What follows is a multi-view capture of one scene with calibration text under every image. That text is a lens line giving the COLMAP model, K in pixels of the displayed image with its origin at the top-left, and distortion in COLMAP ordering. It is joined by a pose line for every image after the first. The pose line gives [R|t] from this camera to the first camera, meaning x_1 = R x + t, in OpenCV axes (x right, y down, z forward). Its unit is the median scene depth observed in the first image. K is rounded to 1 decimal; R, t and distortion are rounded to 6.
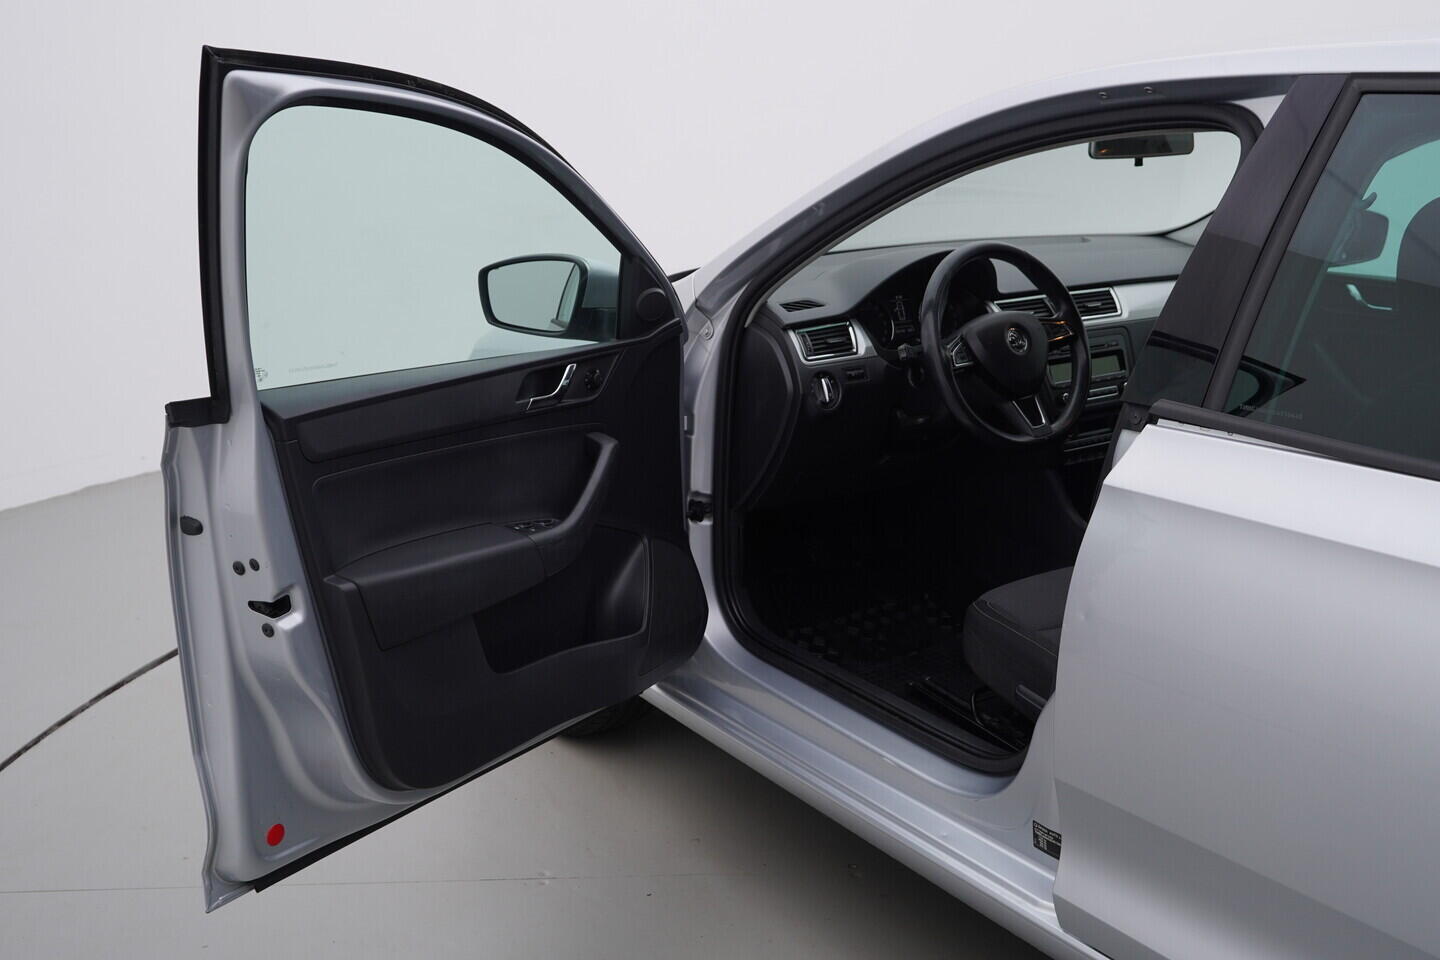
lens RADIAL K [[1508.5, 0, 717.6], [0, 1508.5, 476.3], [0, 0, 1]] dist [0.004641, 0.000000]
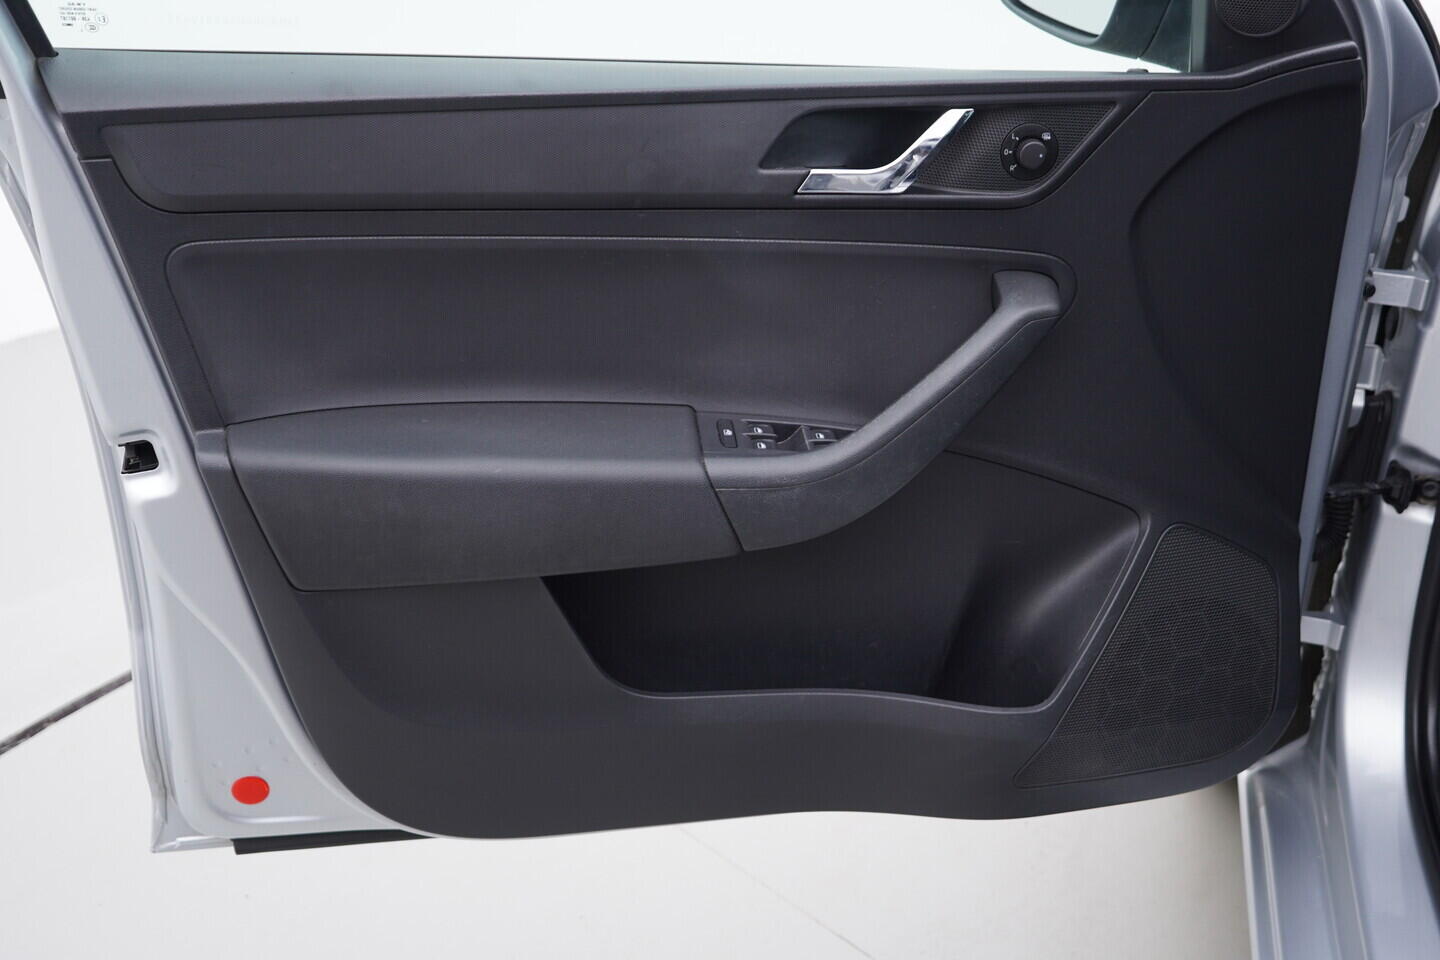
lens RADIAL K [[1508.5, 0, 720.5], [0, 1508.5, 479.8], [0, 0, 1]] dist [0.004641, 0.000000]
pose [[0.664990, 0.338172, -0.665904, 0.194649], [-0.186327, 0.938541, 0.290556, -0.092927], [0.723236, -0.069141, 0.687131, 0.683360]]
